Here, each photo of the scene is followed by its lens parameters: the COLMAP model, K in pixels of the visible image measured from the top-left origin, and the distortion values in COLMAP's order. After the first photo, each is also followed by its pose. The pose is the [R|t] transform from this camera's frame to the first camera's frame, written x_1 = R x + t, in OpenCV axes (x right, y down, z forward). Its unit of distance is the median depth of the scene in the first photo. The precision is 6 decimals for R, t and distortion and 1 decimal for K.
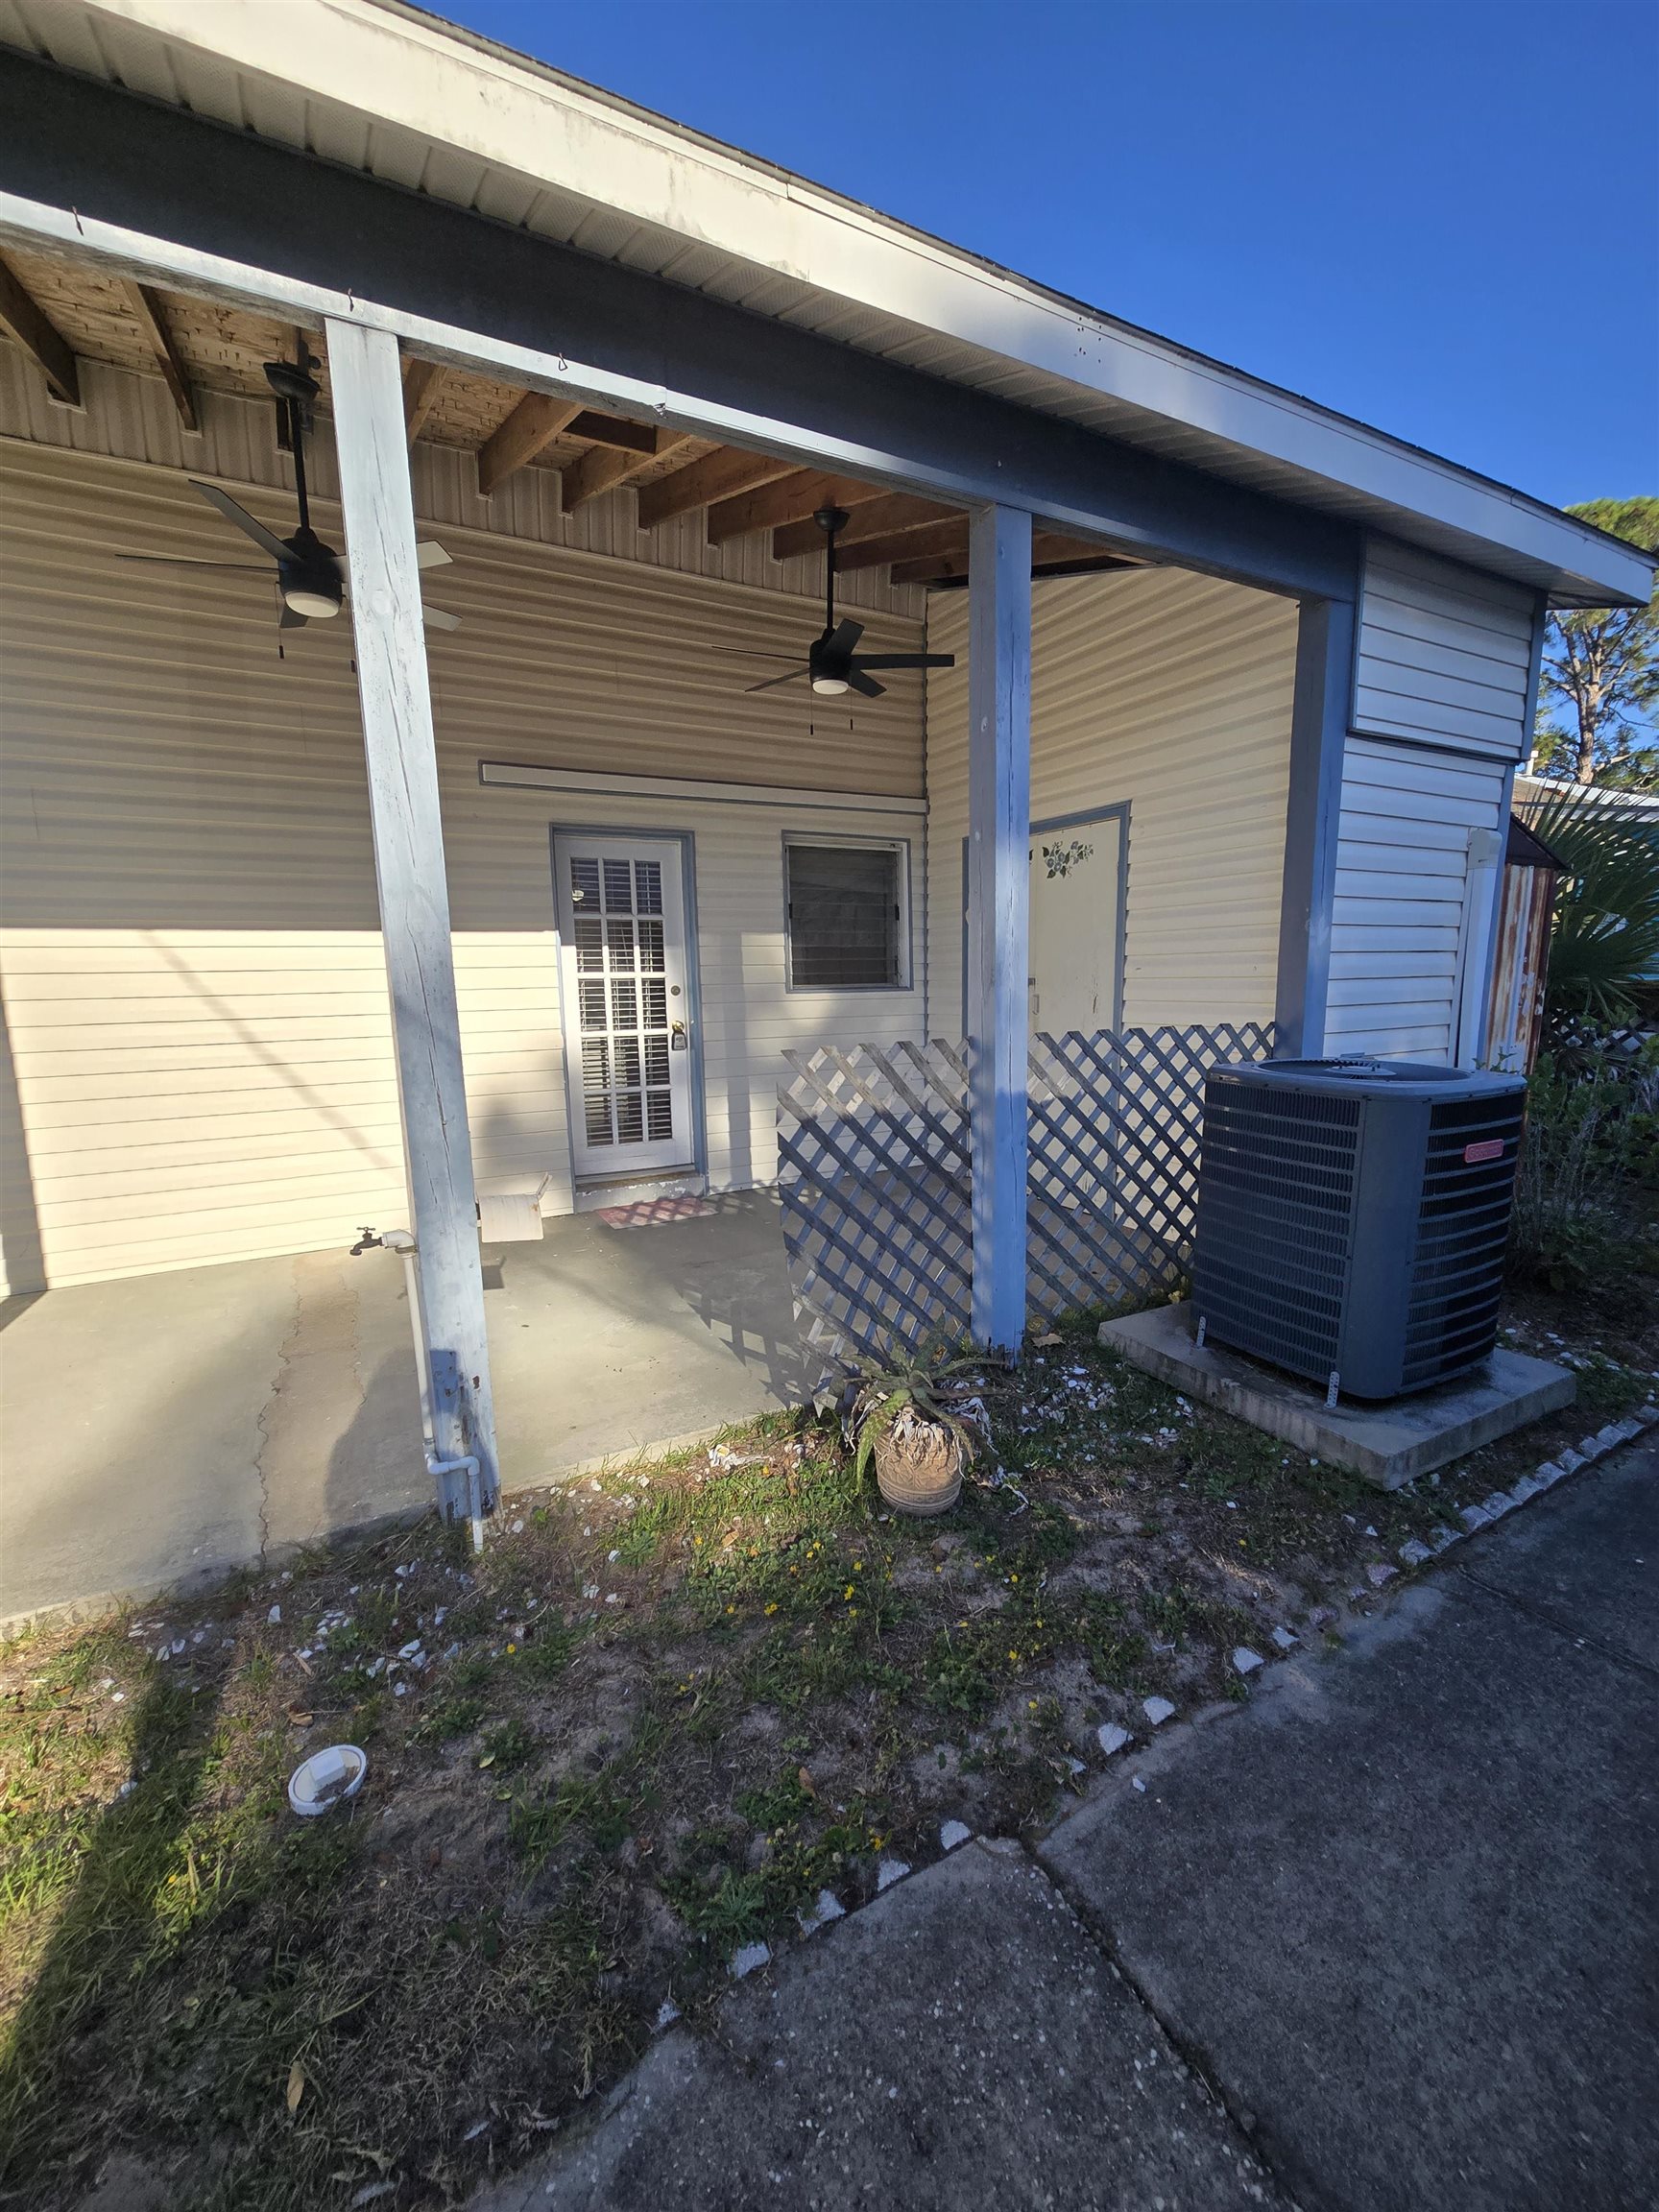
lens RADIAL K [[910.3, 0, 821.6], [0, 910.3, 1110.6], [0, 0, 1]] dist [-0.002021, 0.001618]
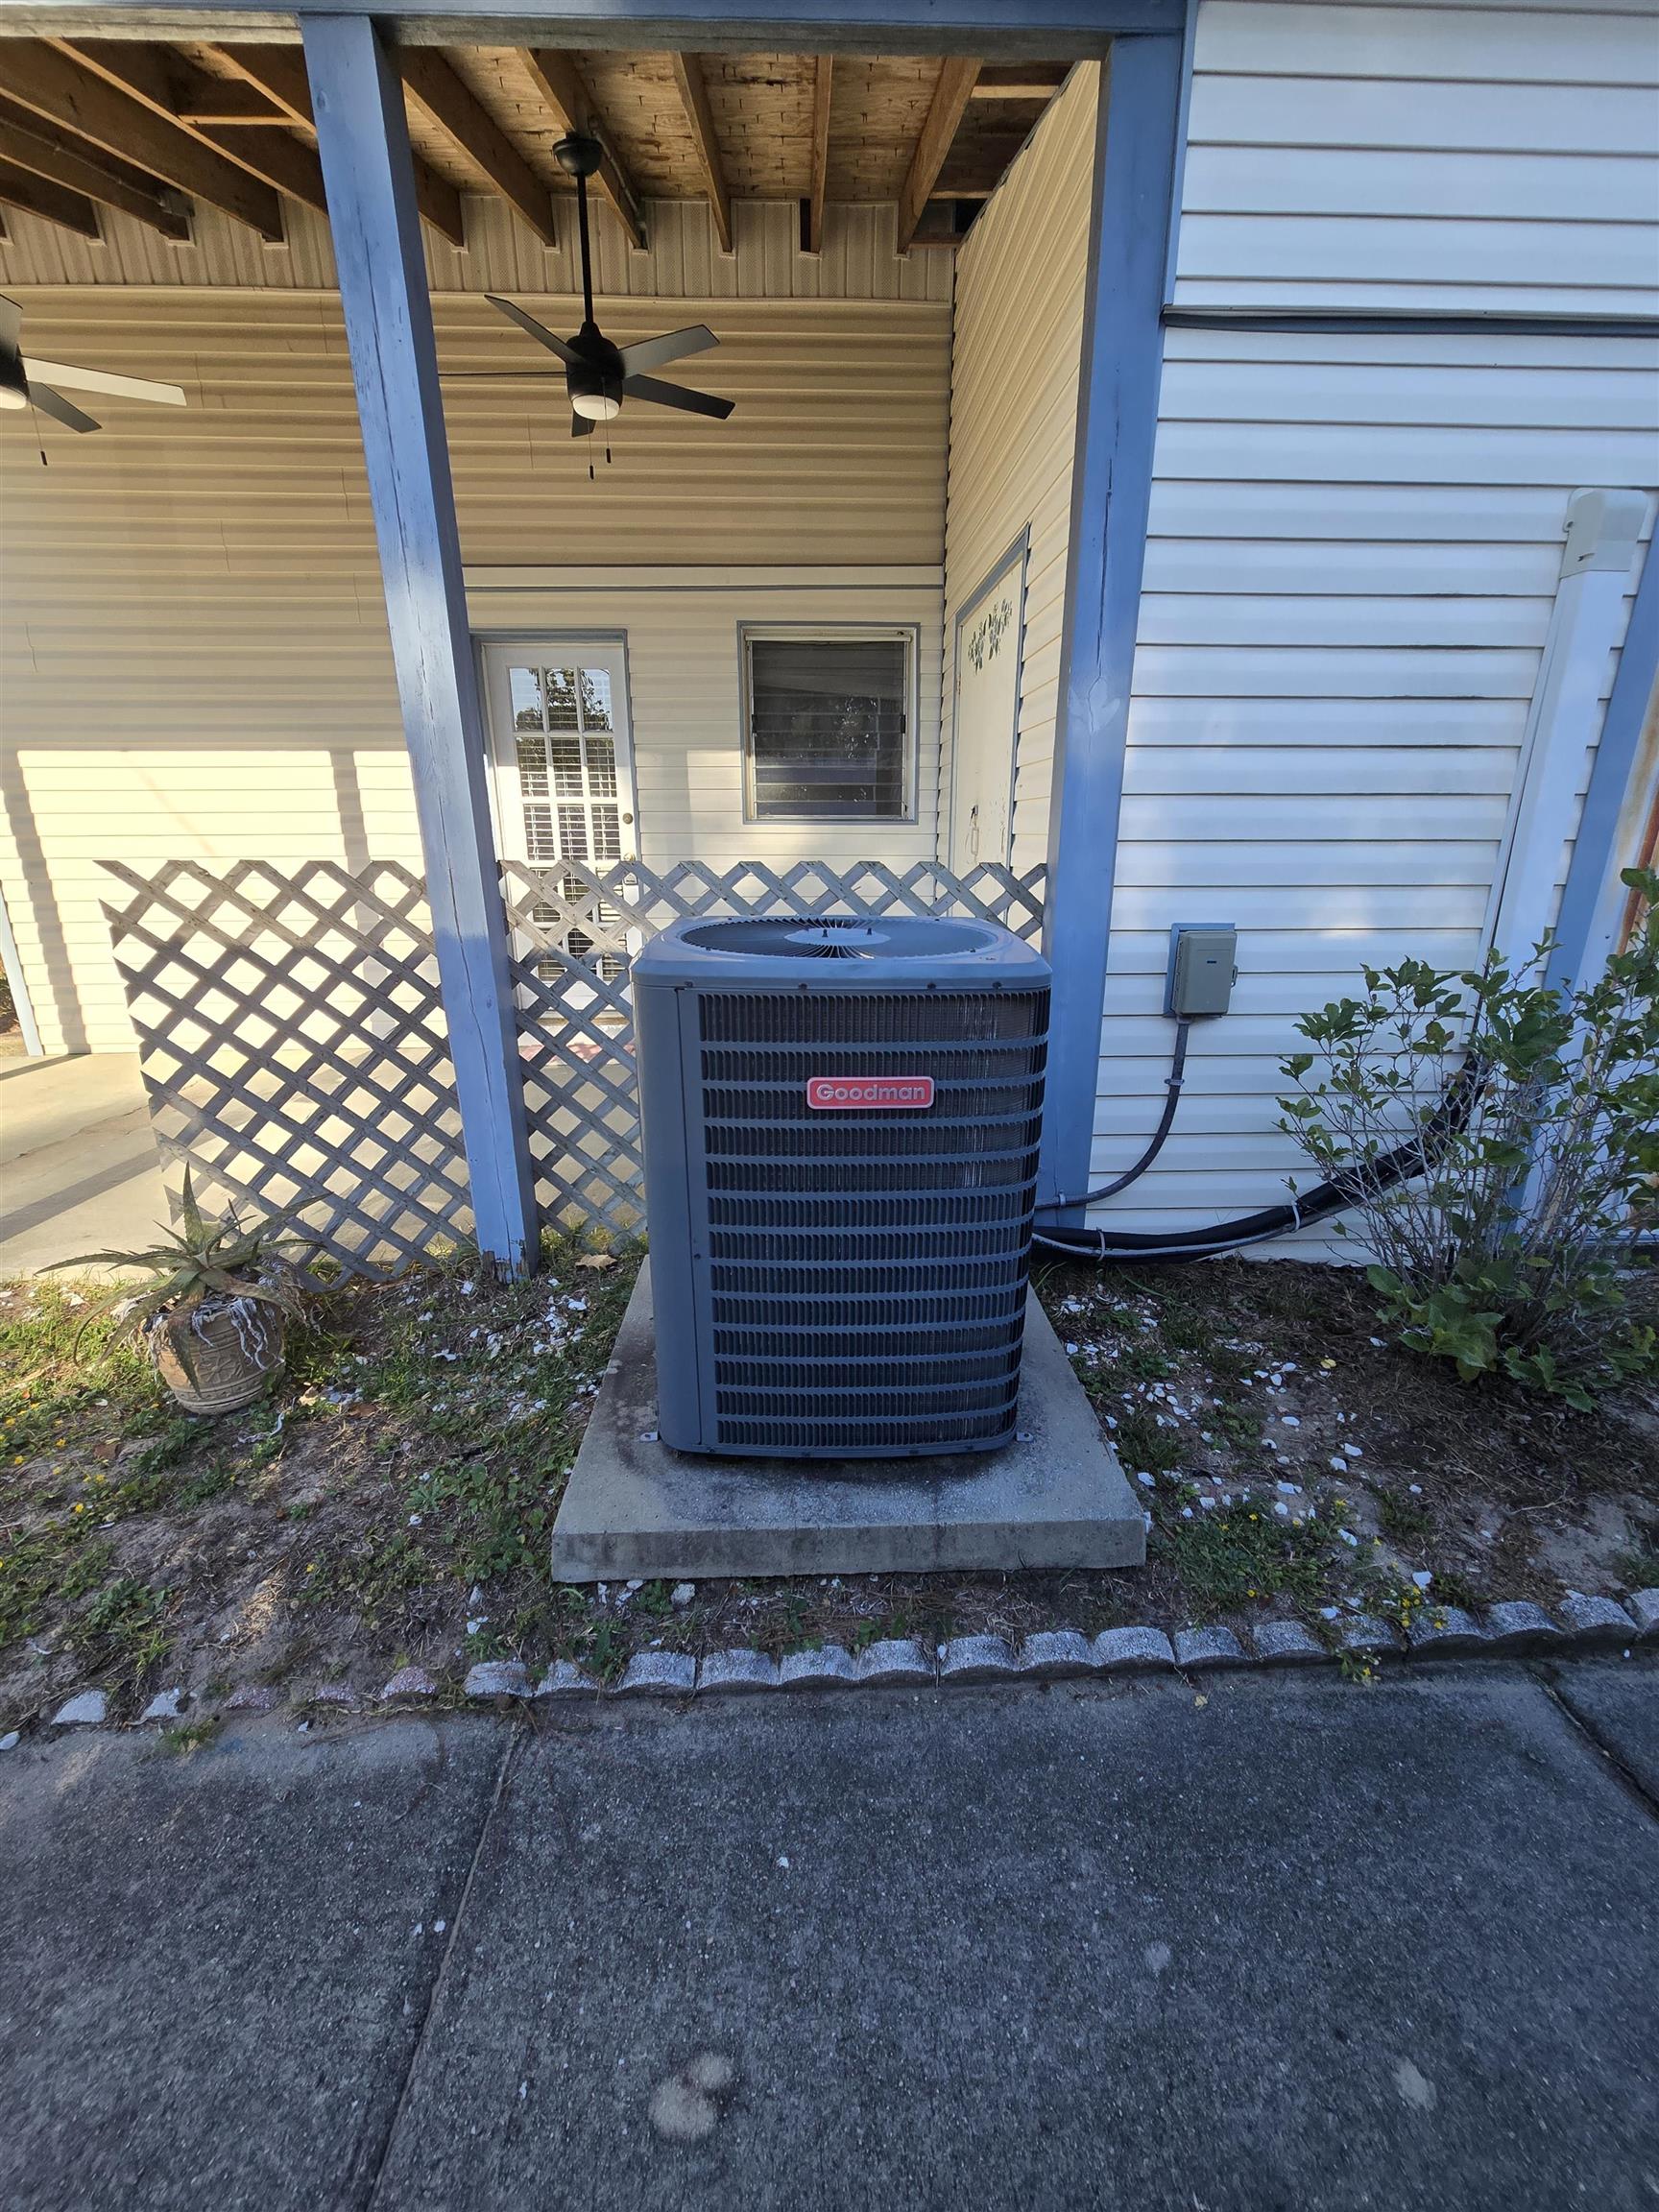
lens RADIAL K [[910.3, 0, 824.3], [0, 910.3, 1106.4], [0, 0, 1]] dist [-0.002021, 0.001618]
pose [[0.893923, 0.145891, -0.423813, 0.553929], [-0.079688, 0.982212, 0.170031, -0.023203], [0.441080, -0.118222, 0.889647, 0.294957]]
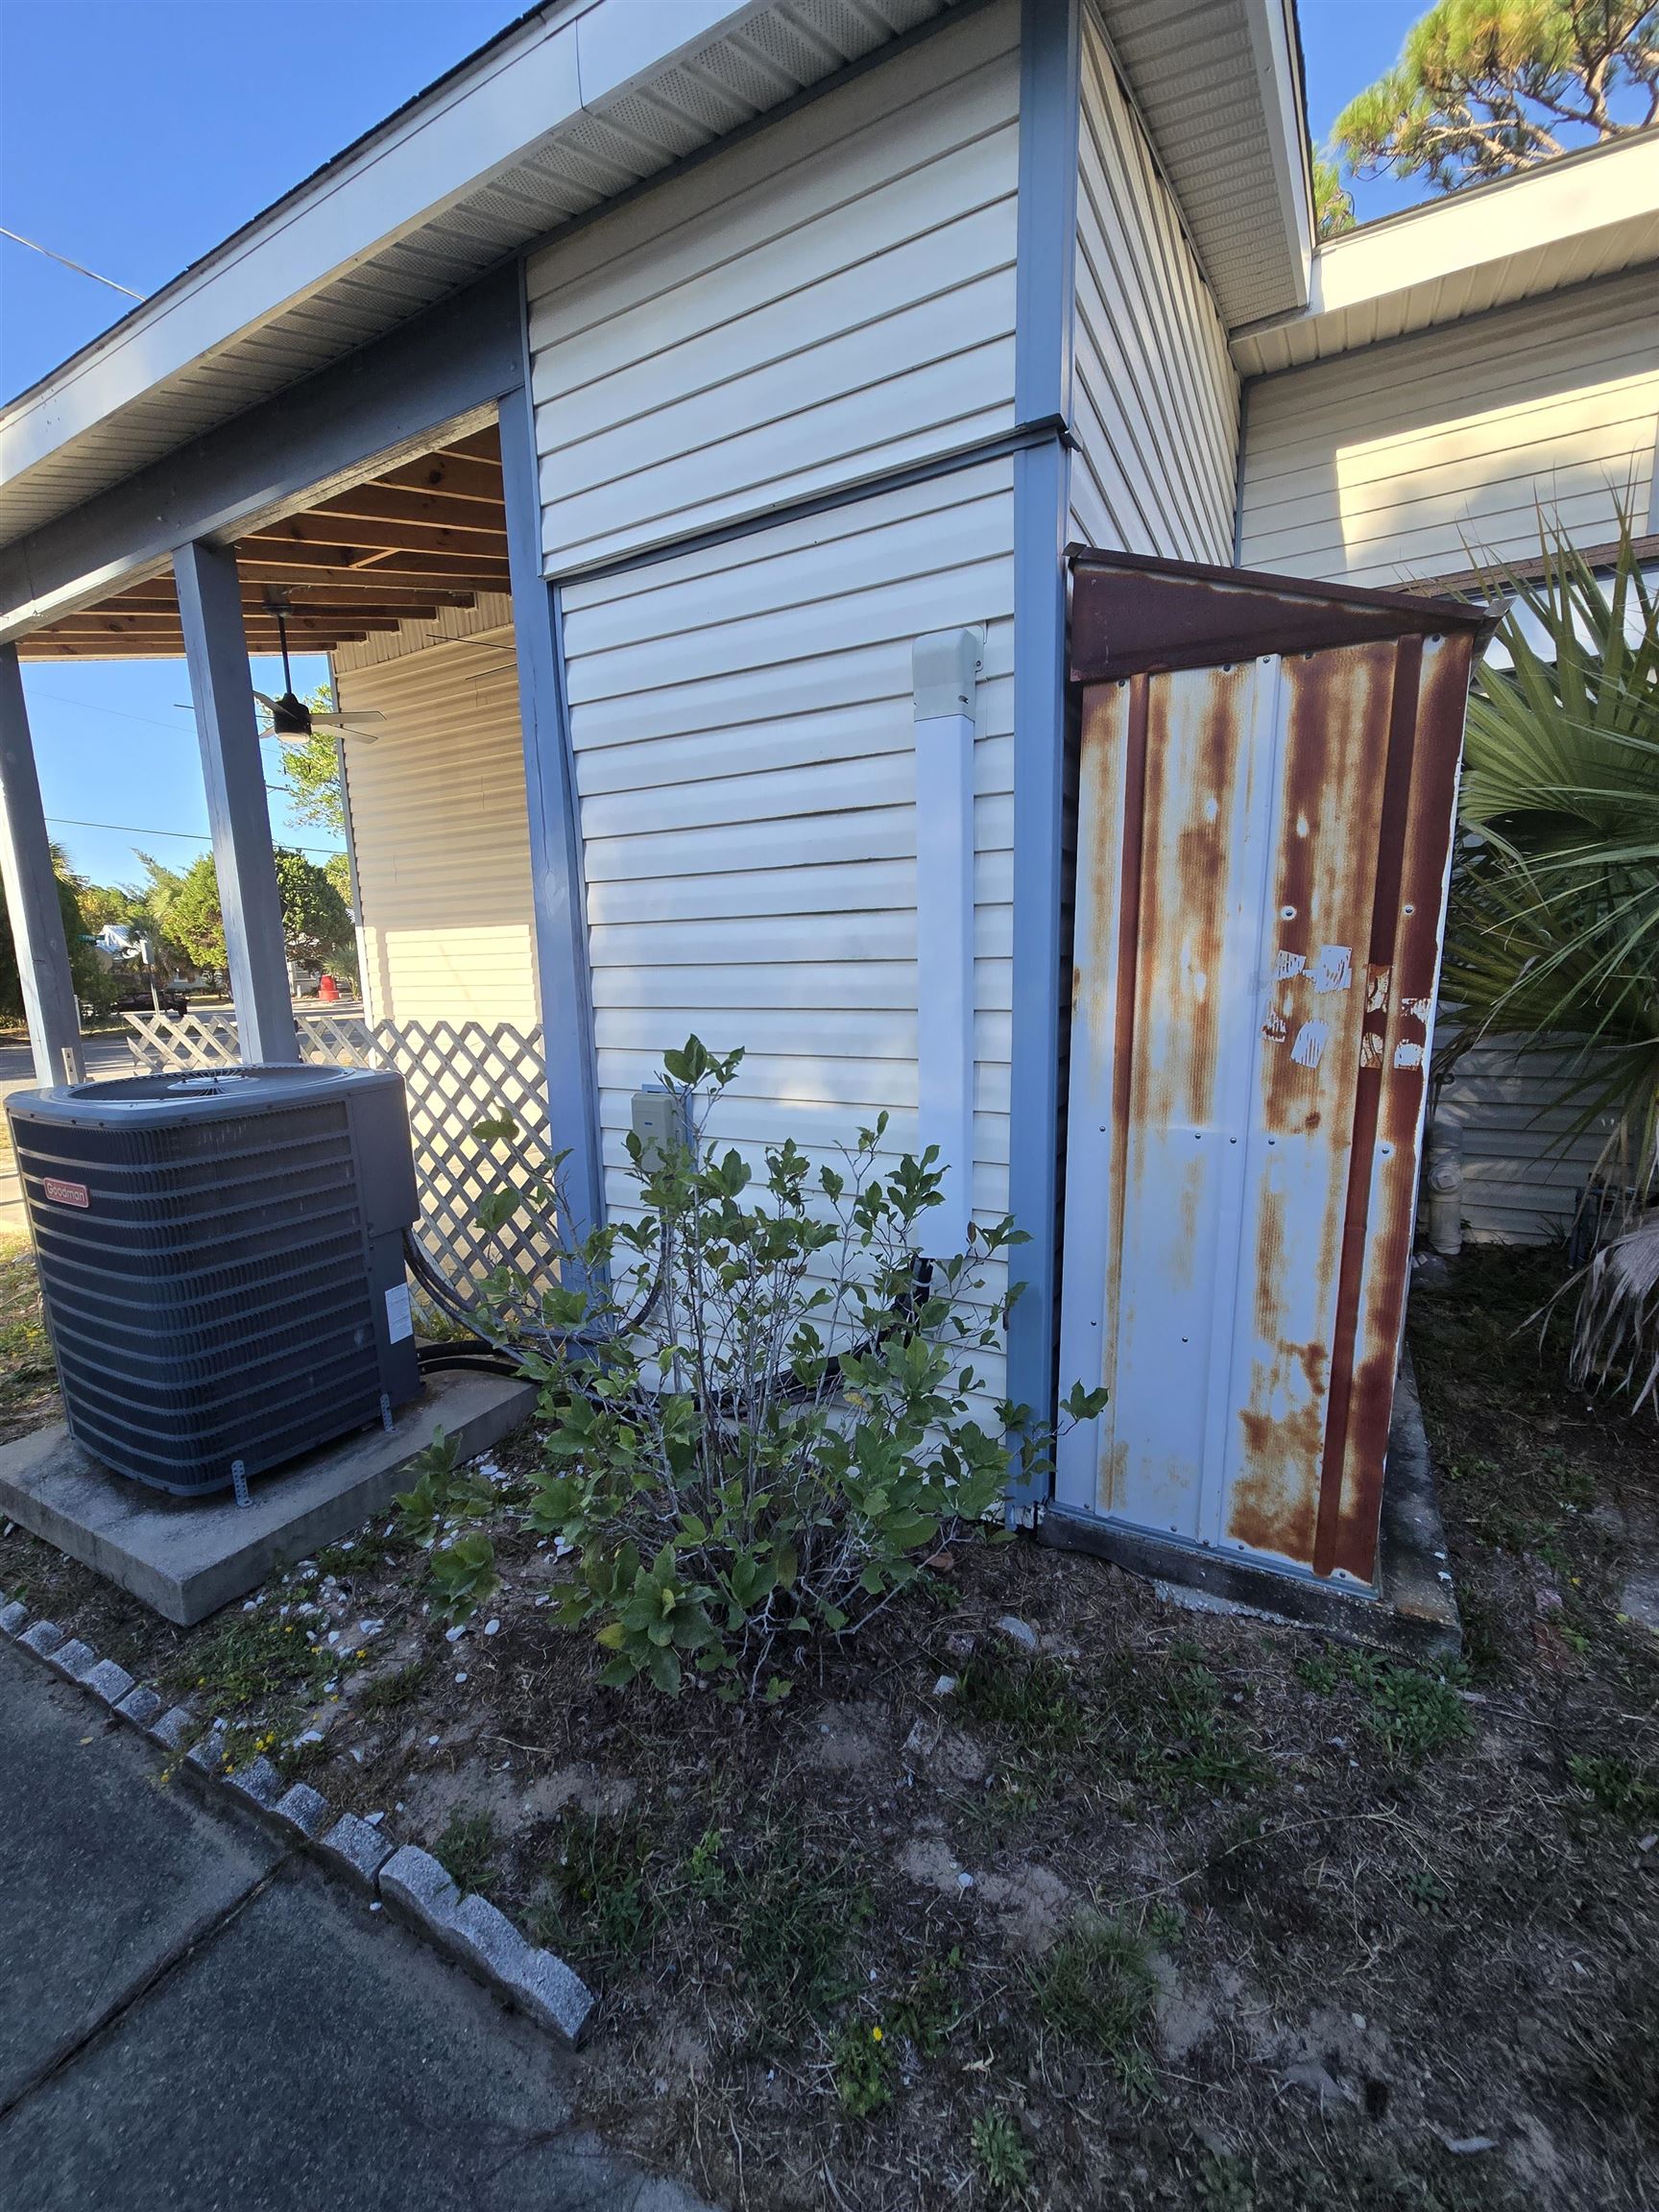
lens RADIAL K [[910.3, 0, 832.5], [0, 910.3, 1111.1], [0, 0, 1]] dist [-0.002021, 0.001618]
pose [[0.537120, 0.139313, -0.831922, 1.026138], [-0.112995, 0.989261, 0.092707, -0.103104], [0.835903, 0.044208, 0.547094, 0.667754]]
